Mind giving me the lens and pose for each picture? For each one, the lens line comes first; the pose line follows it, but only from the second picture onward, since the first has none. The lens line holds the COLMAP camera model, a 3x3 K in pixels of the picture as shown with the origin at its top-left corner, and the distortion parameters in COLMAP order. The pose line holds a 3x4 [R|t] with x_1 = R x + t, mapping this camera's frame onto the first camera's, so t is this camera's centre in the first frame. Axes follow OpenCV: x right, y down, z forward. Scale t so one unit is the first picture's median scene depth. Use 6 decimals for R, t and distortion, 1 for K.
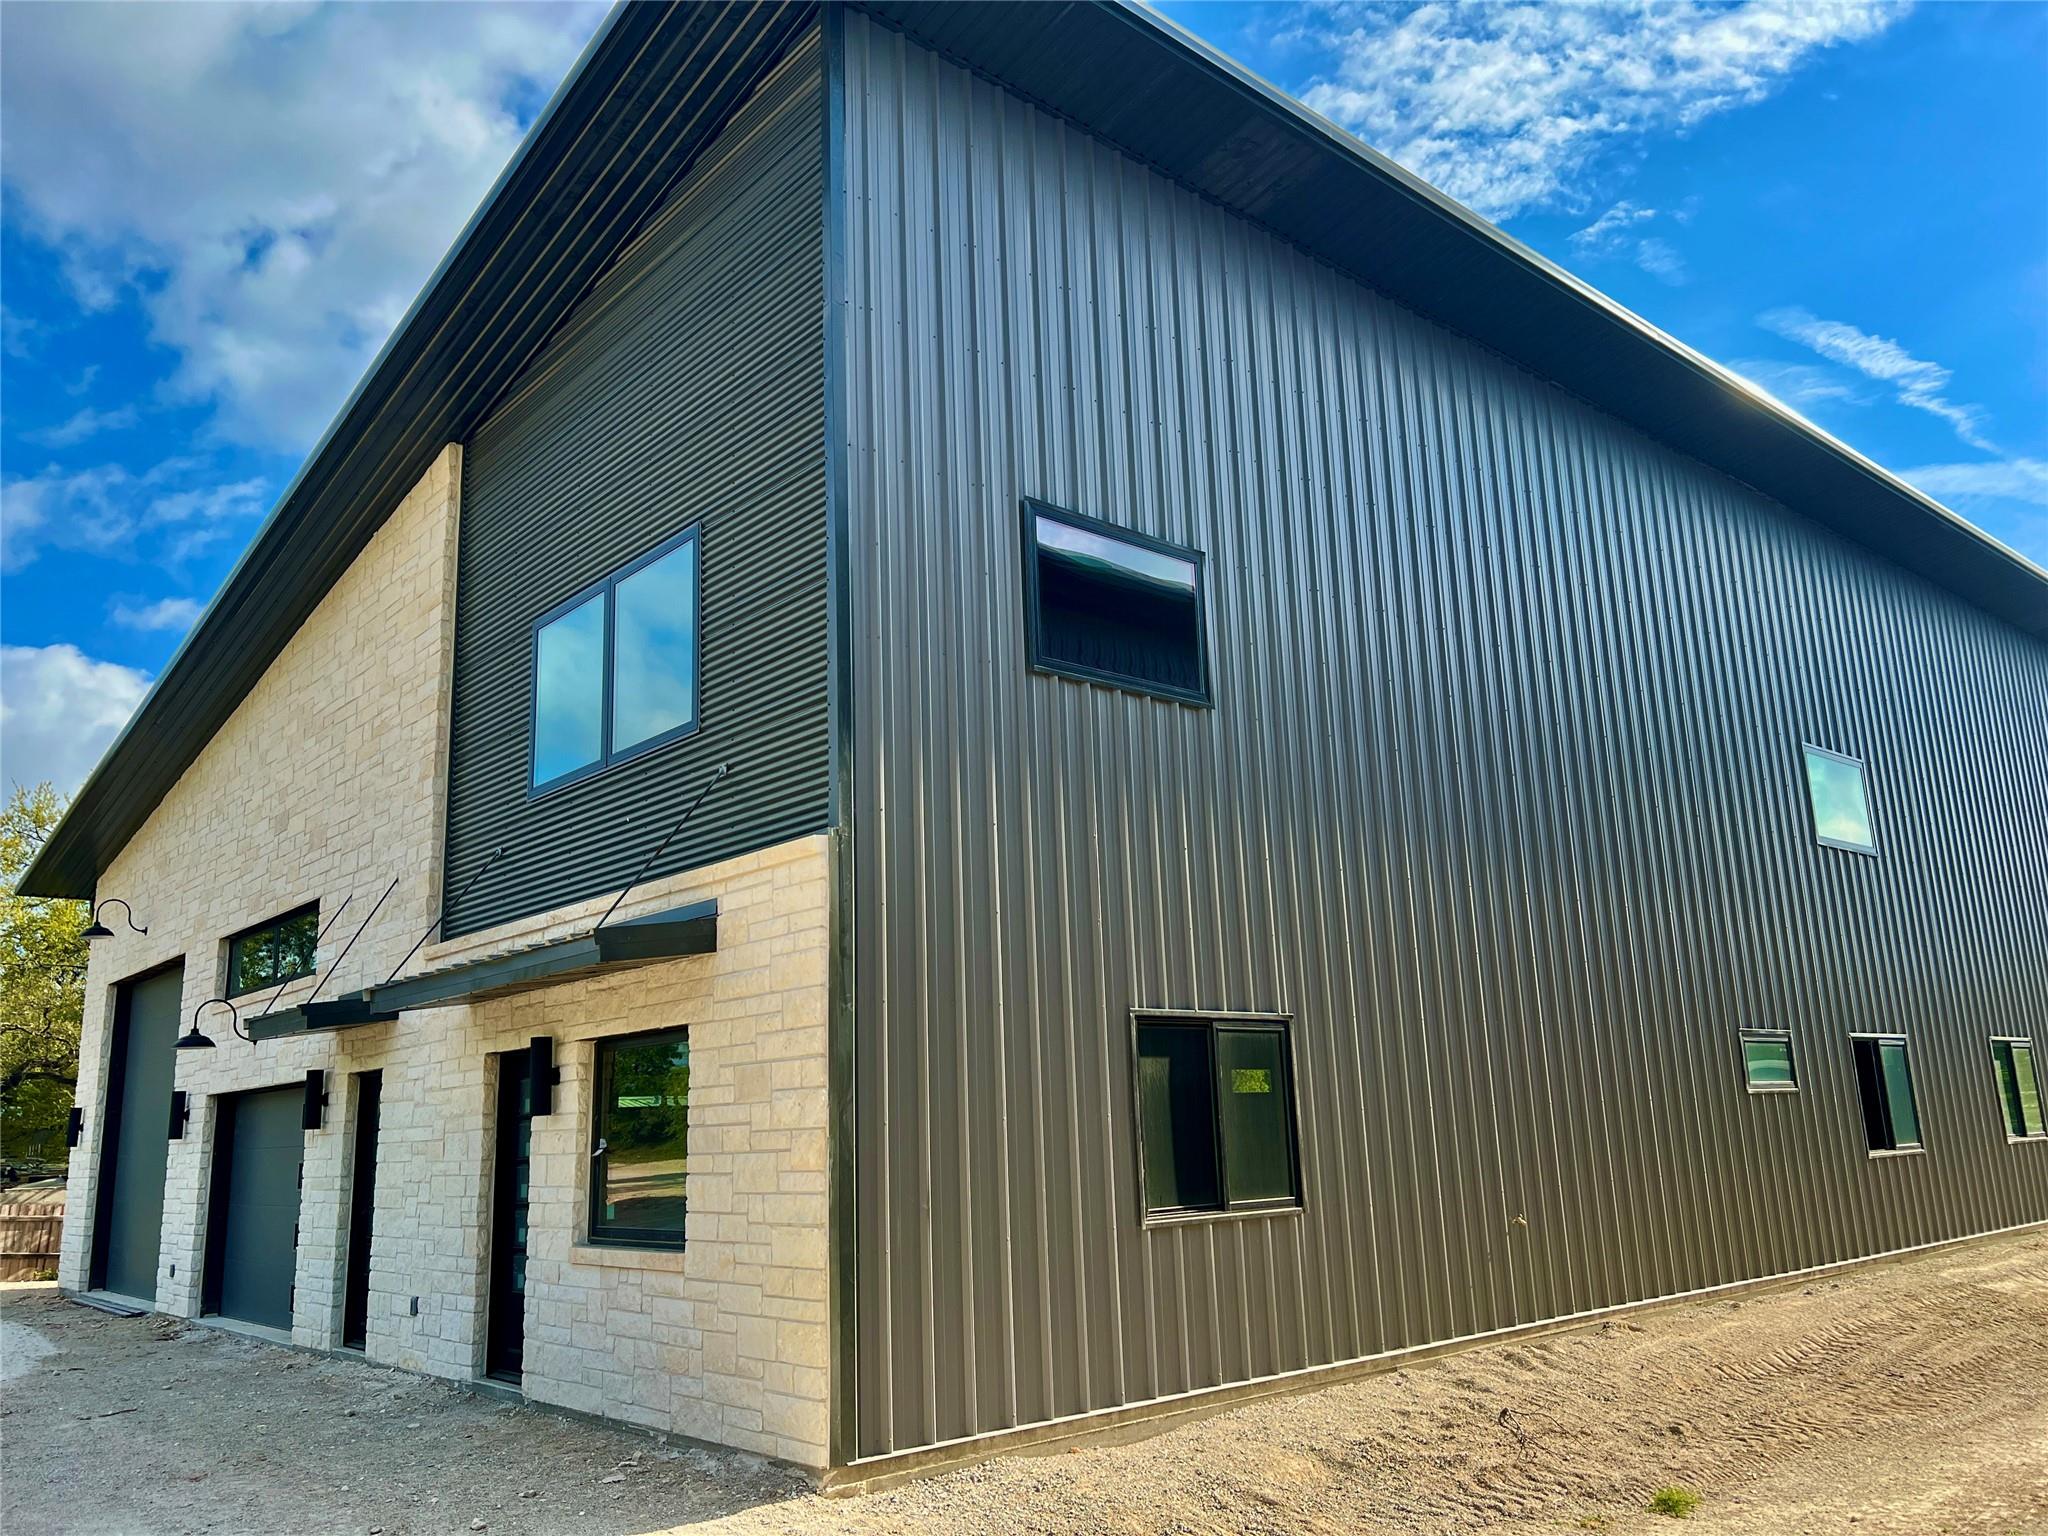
lens RADIAL K [[1527.4, 0, 1033.5], [0, 1527.4, 776.7], [0, 0, 1]] dist [0.030571, -0.039107]
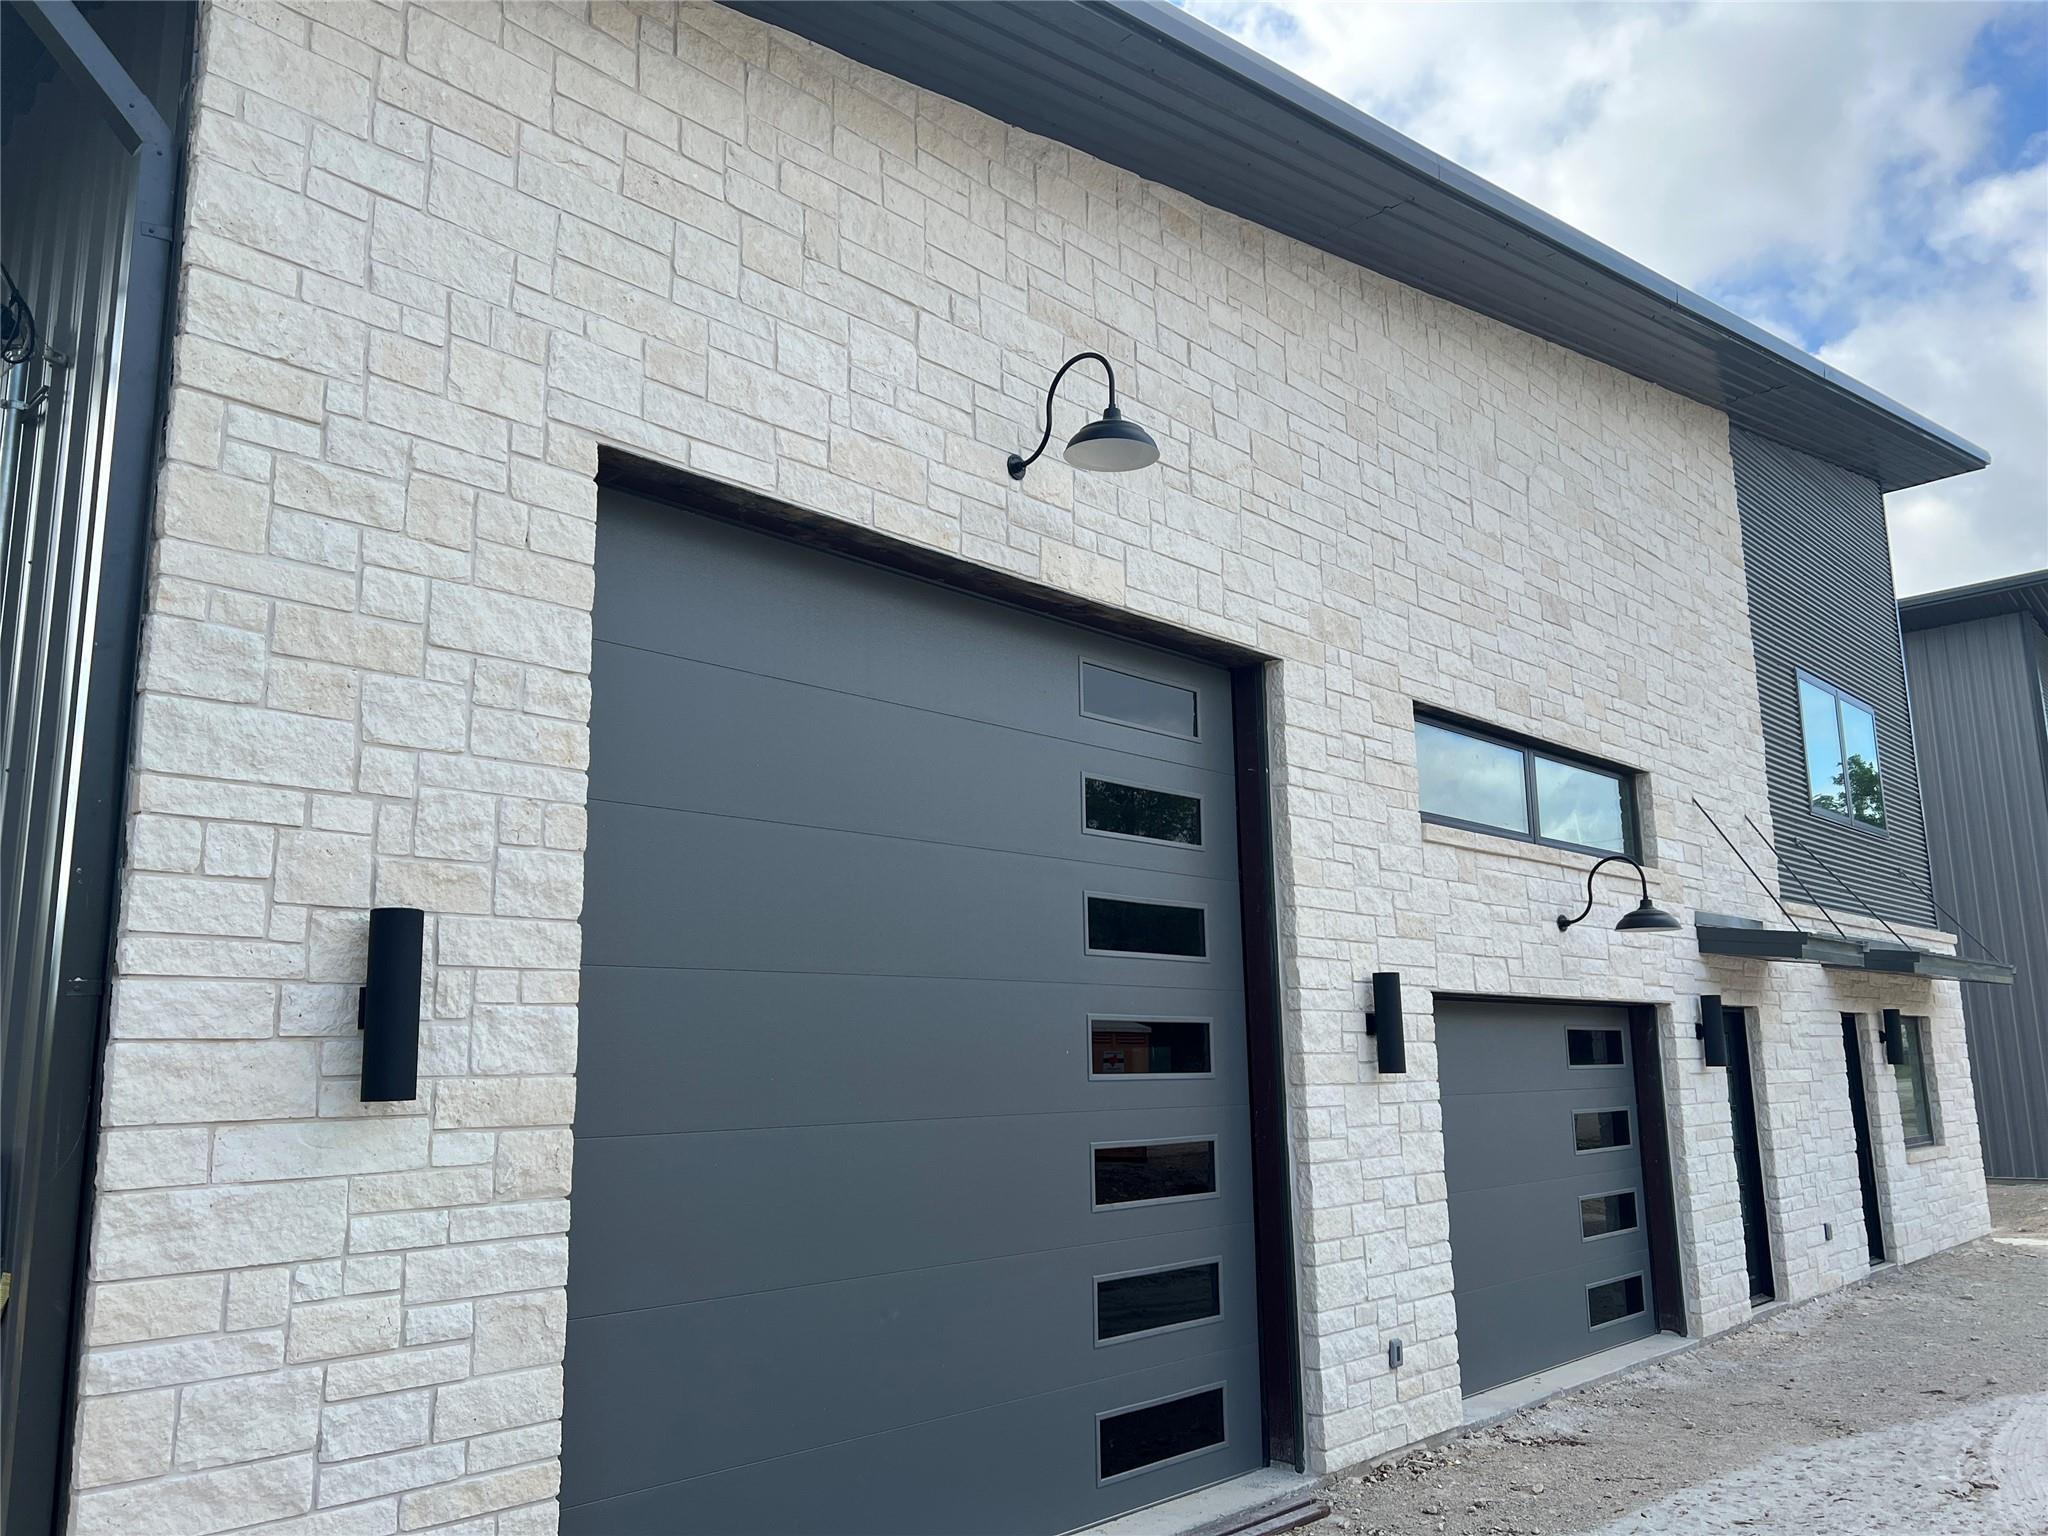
lens RADIAL K [[1527.4, 0, 1033.5], [0, 1527.4, 776.7], [0, 0, 1]] dist [0.030571, -0.039107]
pose [[-0.079183, 0.234111, 0.968980, -1.598300], [-0.191328, 0.950391, -0.245255, 0.441677], [-0.978327, -0.204813, -0.030462, 1.767184]]
